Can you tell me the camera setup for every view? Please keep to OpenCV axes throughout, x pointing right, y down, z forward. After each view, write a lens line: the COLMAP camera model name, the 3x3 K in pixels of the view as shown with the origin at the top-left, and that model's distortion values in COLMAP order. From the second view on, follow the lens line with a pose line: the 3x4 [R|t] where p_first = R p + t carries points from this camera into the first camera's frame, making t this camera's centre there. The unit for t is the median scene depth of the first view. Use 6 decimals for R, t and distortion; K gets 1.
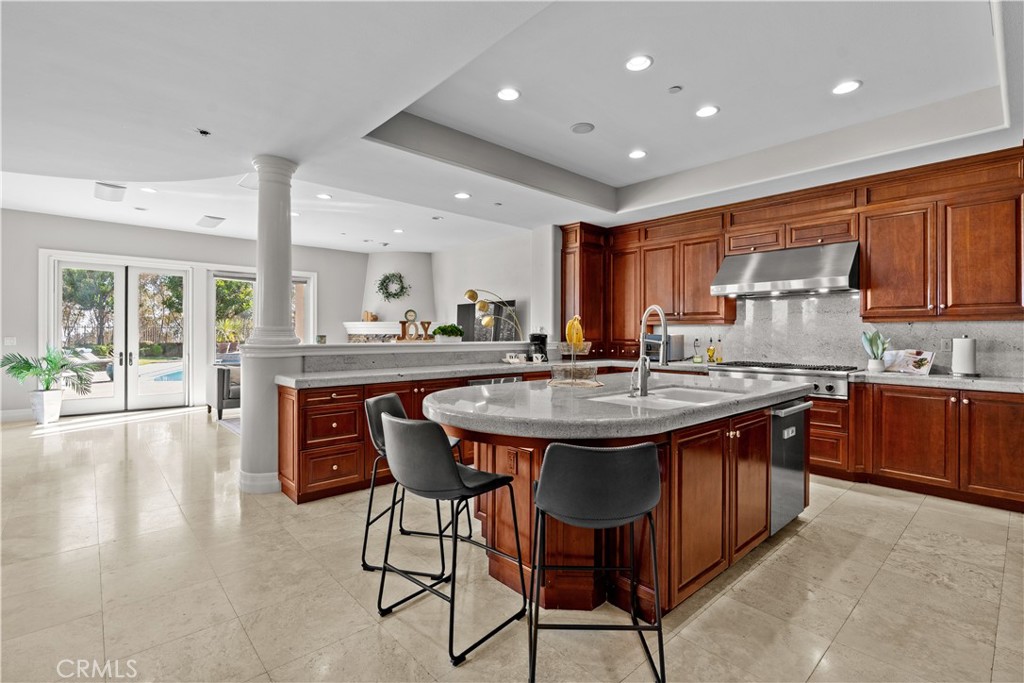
lens RADIAL K [[469.0, 0, 506.7], [0, 469.0, 336.5], [0, 0, 1]] dist [-0.004290, -0.001159]
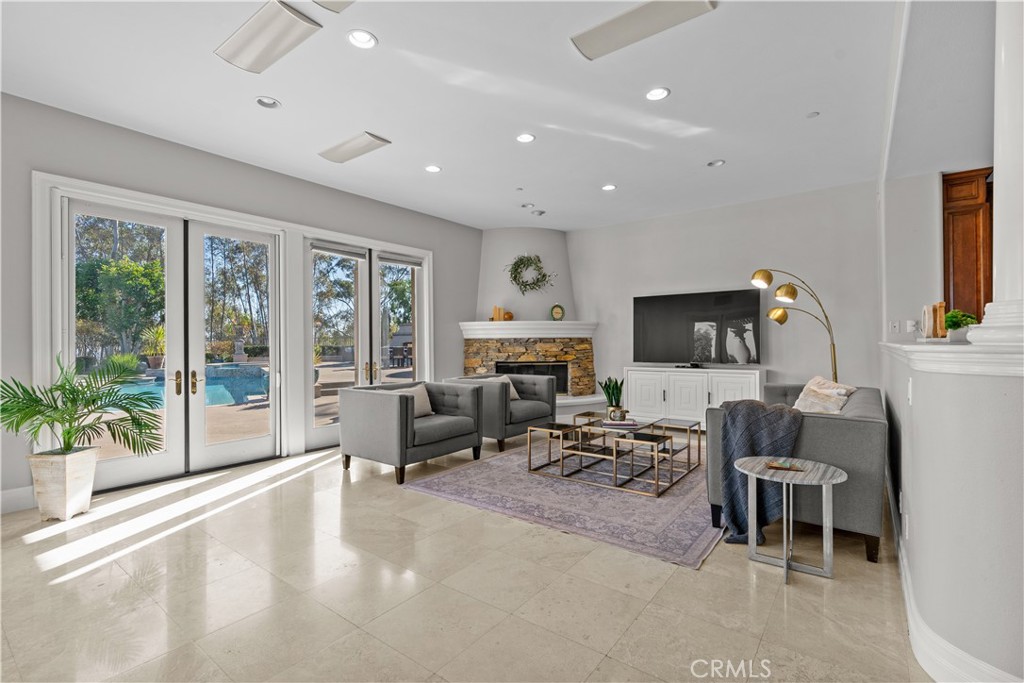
lens RADIAL K [[469.0, 0, 515.9], [0, 469.0, 342.6], [0, 0, 1]] dist [-0.004290, -0.001159]
pose [[0.980279, -0.011553, 0.197280, -0.488047], [0.012716, 0.999908, -0.004630, 0.006423], [-0.197209, 0.007048, 0.980336, 0.332043]]
